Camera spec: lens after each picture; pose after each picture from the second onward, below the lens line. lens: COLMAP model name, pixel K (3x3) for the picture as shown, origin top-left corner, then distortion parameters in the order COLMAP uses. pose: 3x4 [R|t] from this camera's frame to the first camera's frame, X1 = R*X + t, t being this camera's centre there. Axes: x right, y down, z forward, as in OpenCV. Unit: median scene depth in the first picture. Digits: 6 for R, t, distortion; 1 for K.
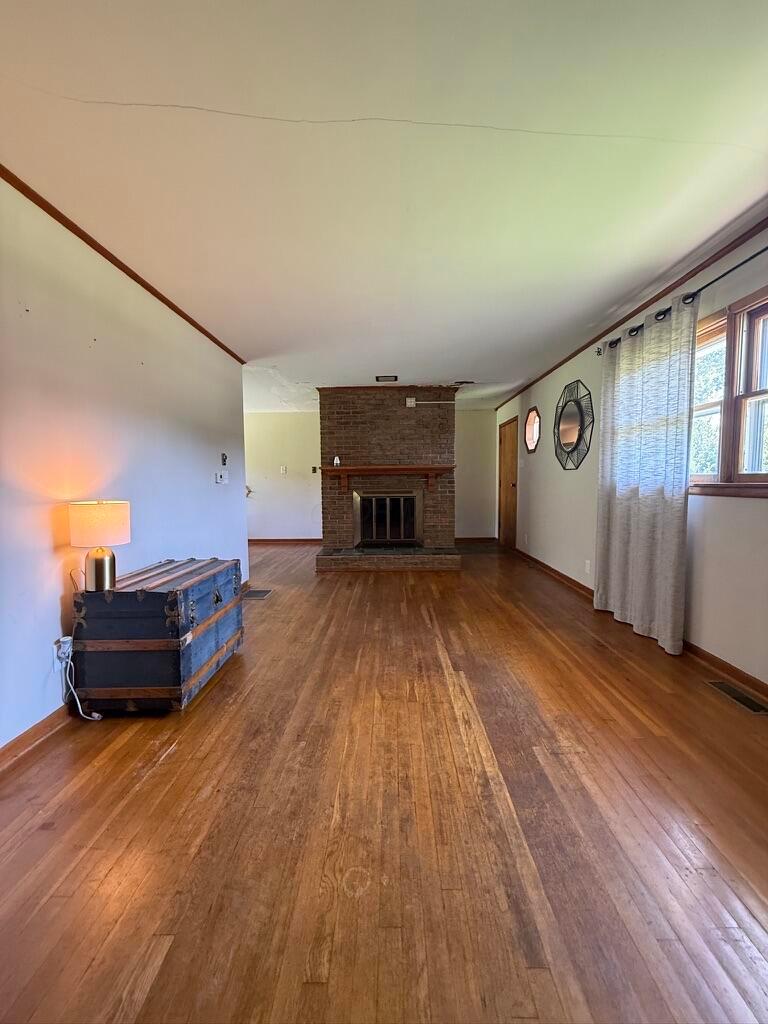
lens RADIAL K [[412.1, 0, 382.6], [0, 412.1, 506.9], [0, 0, 1]] dist [-0.000034, 0.000523]
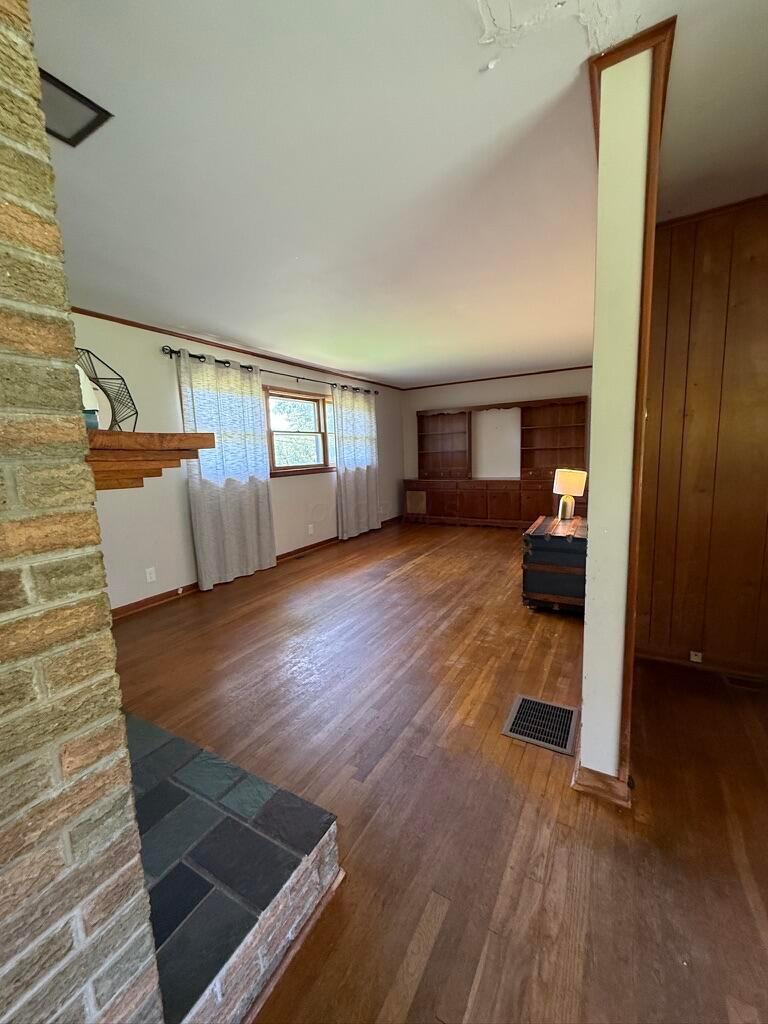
lens RADIAL K [[412.1, 0, 382.8], [0, 412.1, 508.6], [0, 0, 1]] dist [-0.000034, 0.000523]
pose [[-0.877978, -0.018982, 0.478325, -0.663200], [0.078048, 0.980167, 0.182155, -0.211247], [-0.472296, 0.197261, -0.859084, 2.598570]]
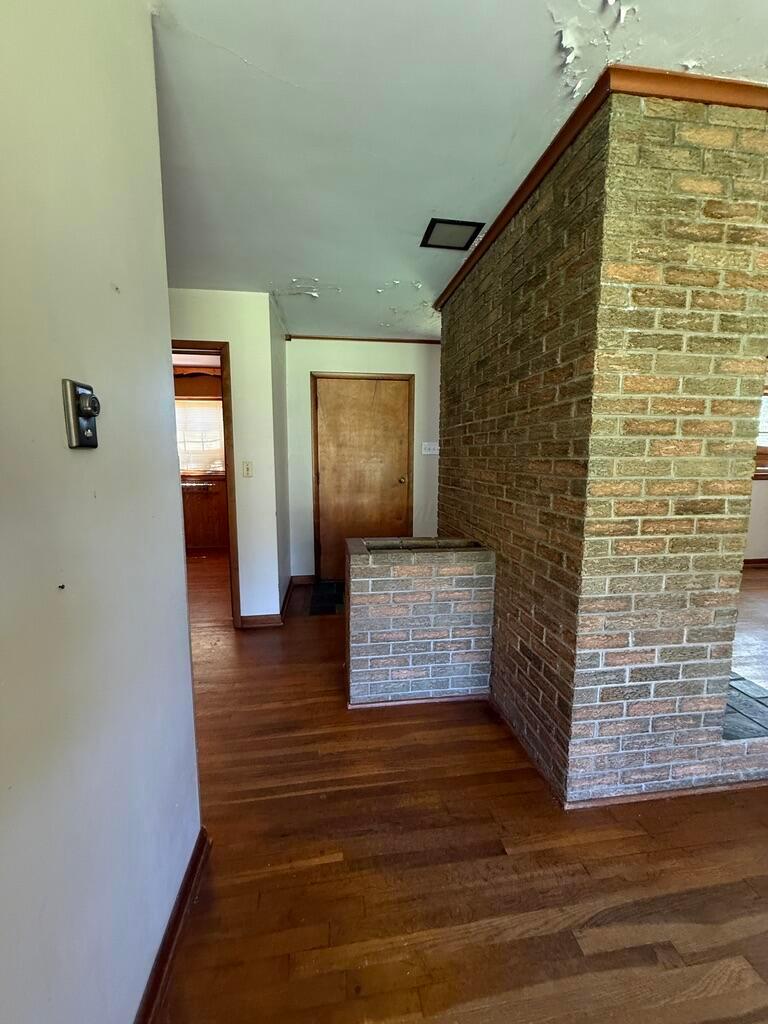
lens RADIAL K [[412.1, 0, 381.1], [0, 412.1, 508.7], [0, 0, 1]] dist [-0.000034, 0.000523]
pose [[-0.158943, -0.111828, 0.980934, -0.896365], [0.059414, 0.990680, 0.122566, -0.243124], [-0.985498, 0.077762, -0.150817, 3.110095]]
